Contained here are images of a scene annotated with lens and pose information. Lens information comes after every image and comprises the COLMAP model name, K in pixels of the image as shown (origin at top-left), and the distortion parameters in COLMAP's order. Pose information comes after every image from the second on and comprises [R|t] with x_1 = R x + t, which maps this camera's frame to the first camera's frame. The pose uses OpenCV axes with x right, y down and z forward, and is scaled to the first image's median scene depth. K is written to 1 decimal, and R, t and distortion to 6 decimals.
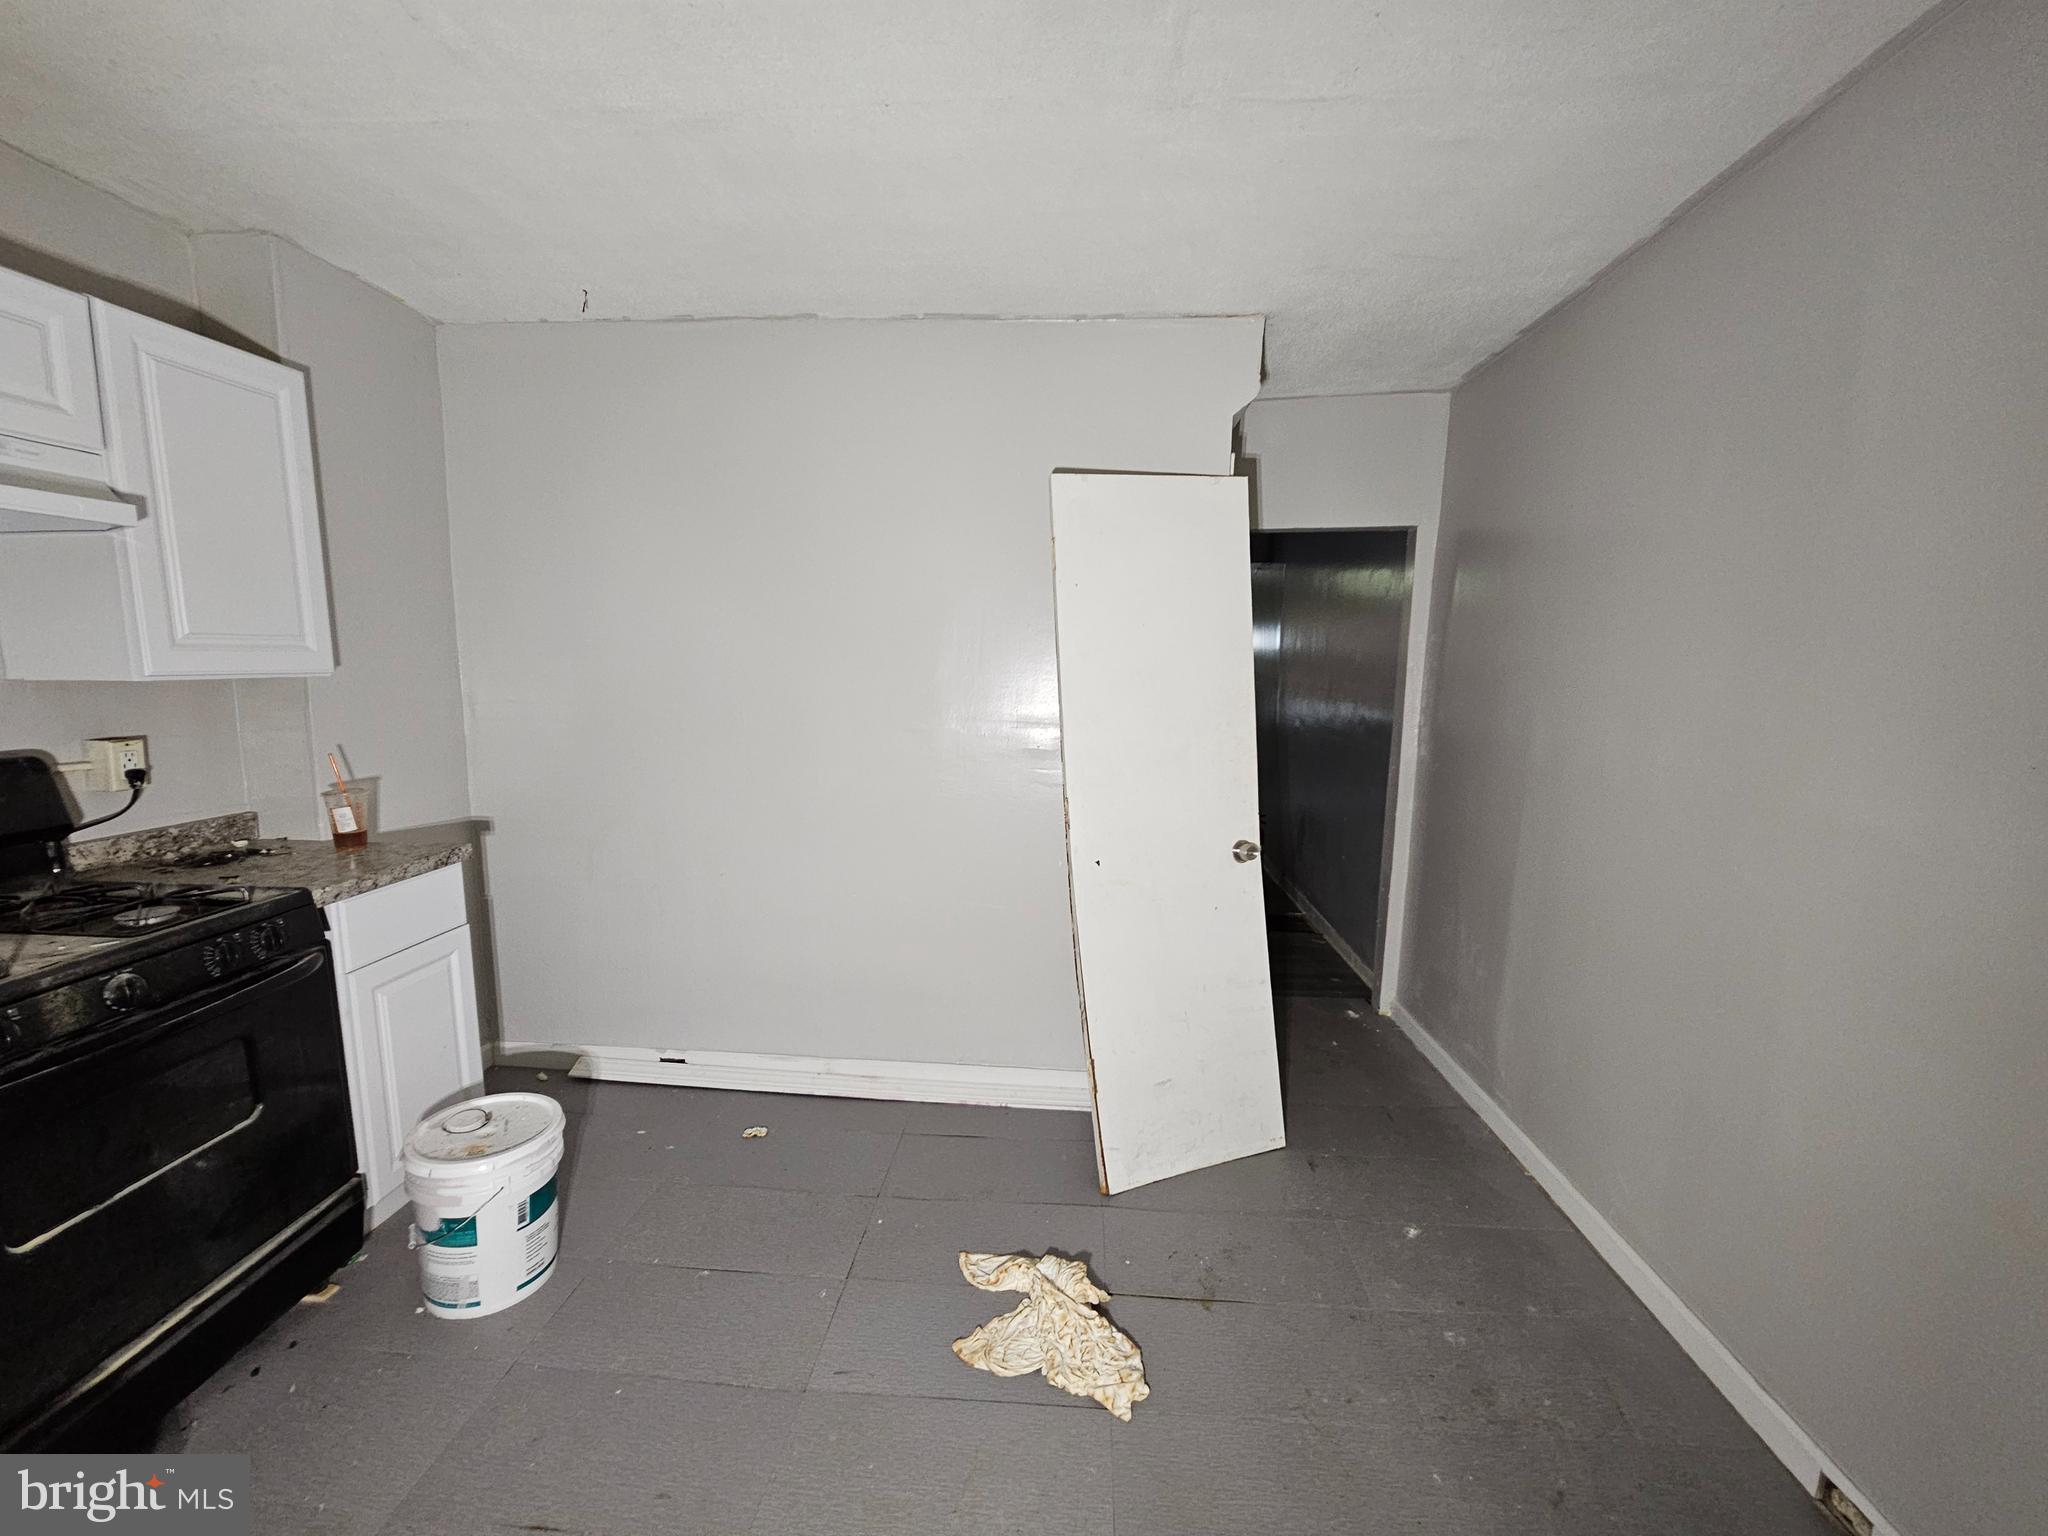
lens RADIAL K [[836.4, 0, 1011.6], [0, 836.4, 774.0], [0, 0, 1]] dist [-0.004928, 0.002012]
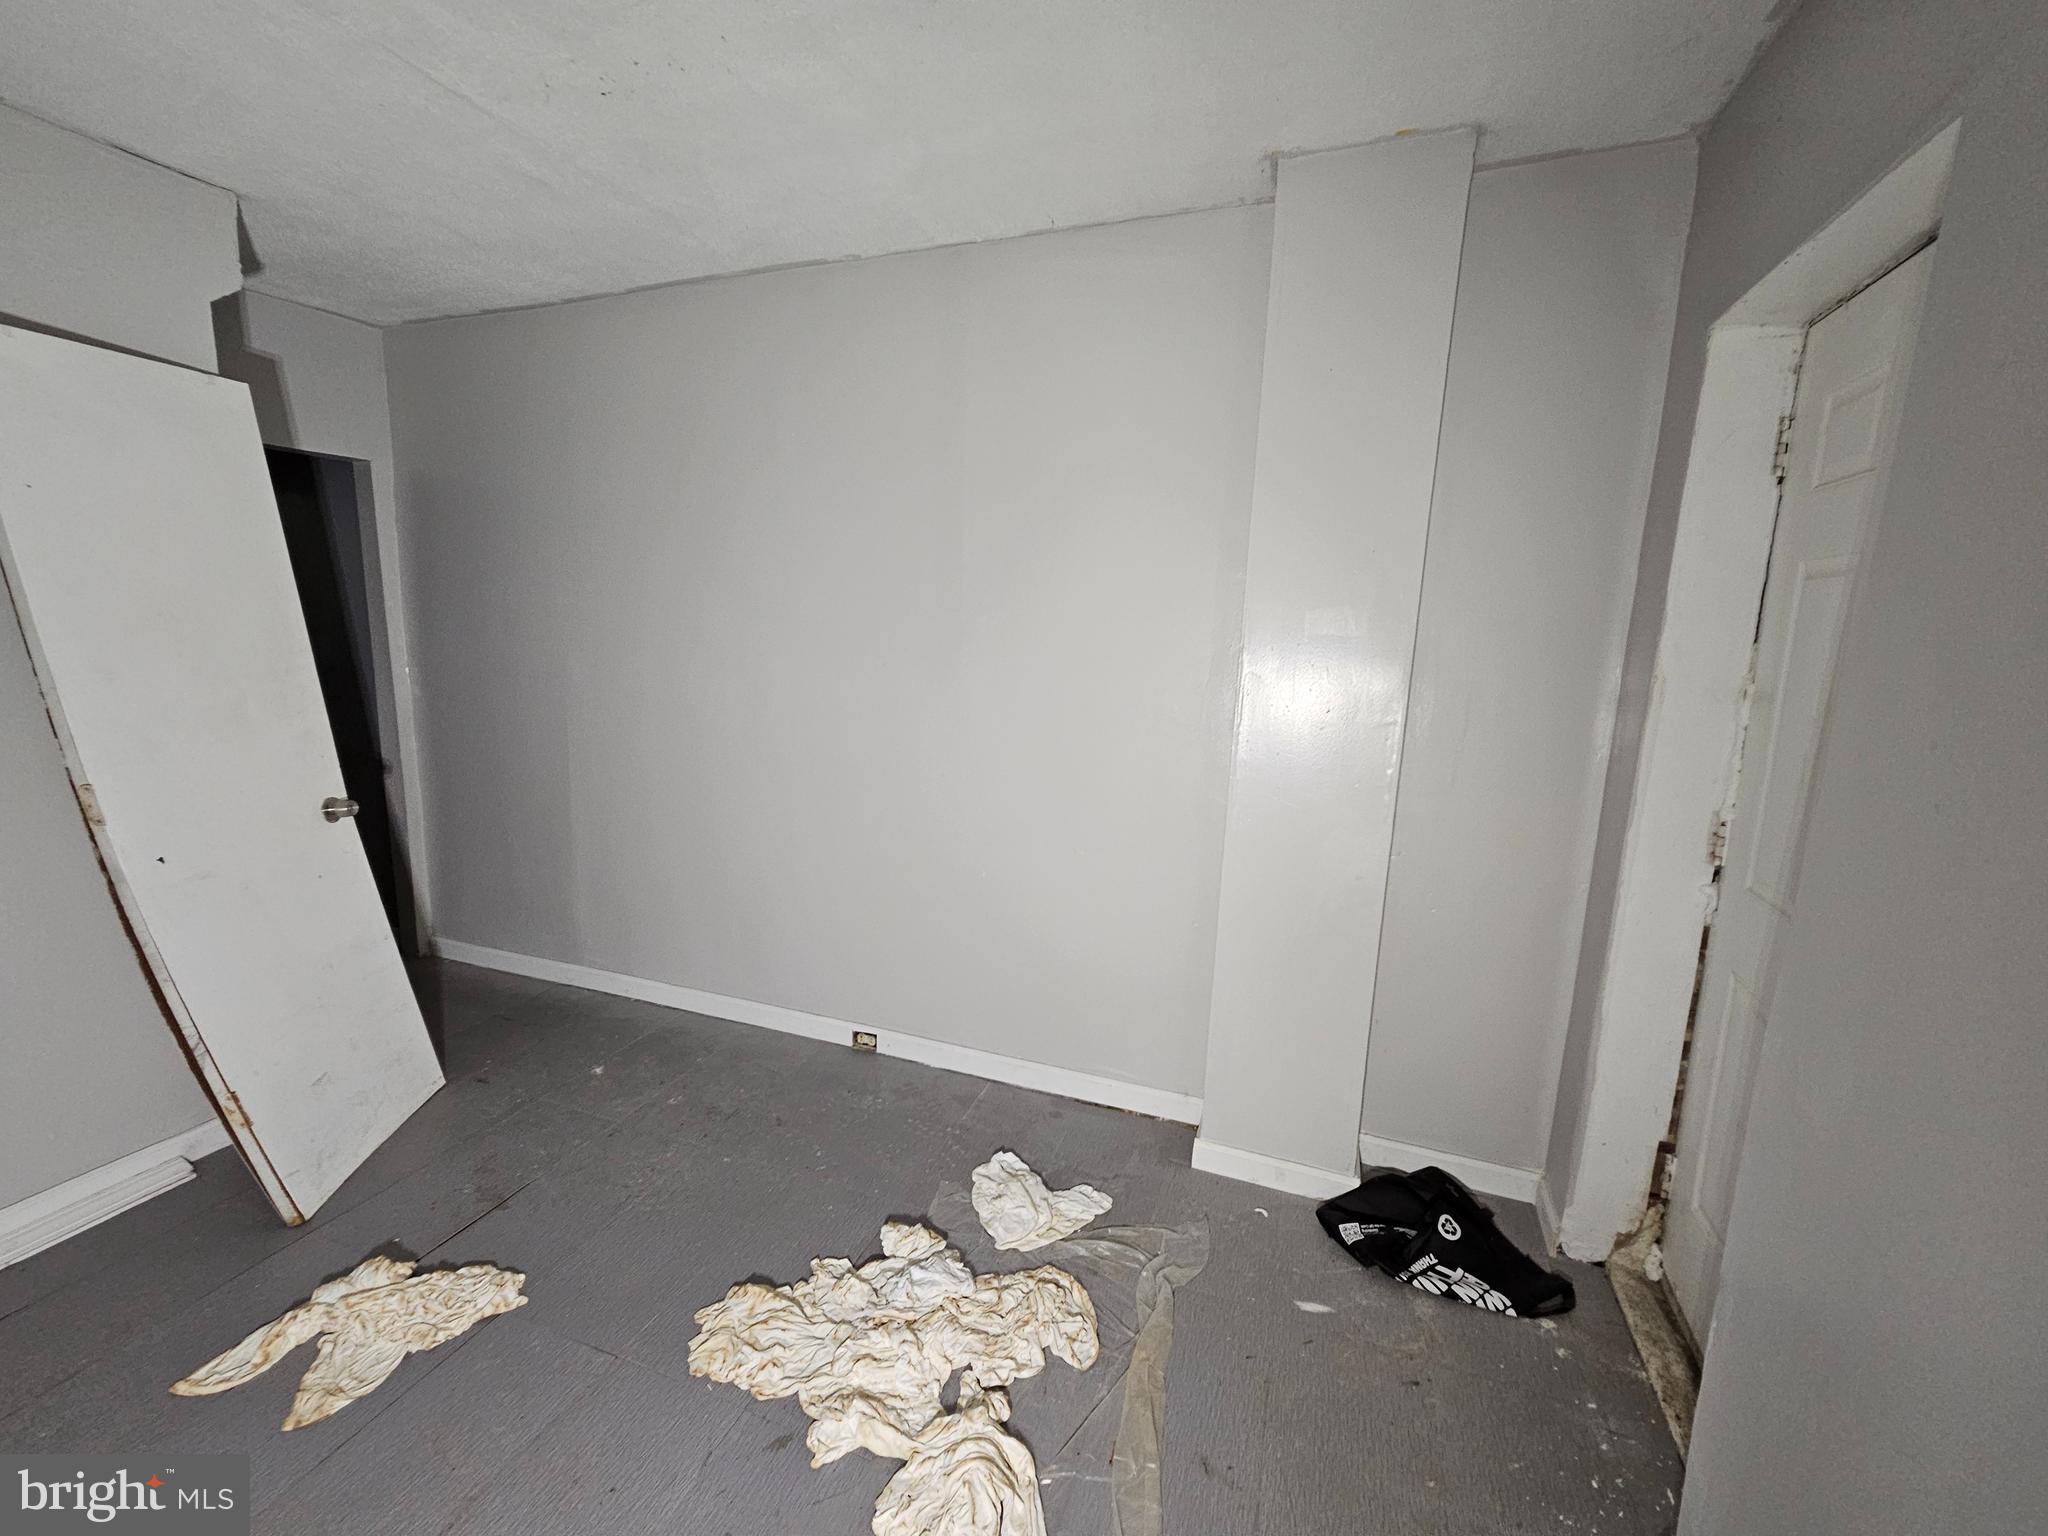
lens RADIAL K [[836.4, 0, 1023.9], [0, 836.4, 765.1], [0, 0, 1]] dist [-0.004928, 0.002012]
pose [[0.280520, -0.166825, 0.945240, -0.416889], [0.106511, 0.984109, 0.142075, -0.004997], [-0.953920, 0.060823, 0.293831, 0.006485]]
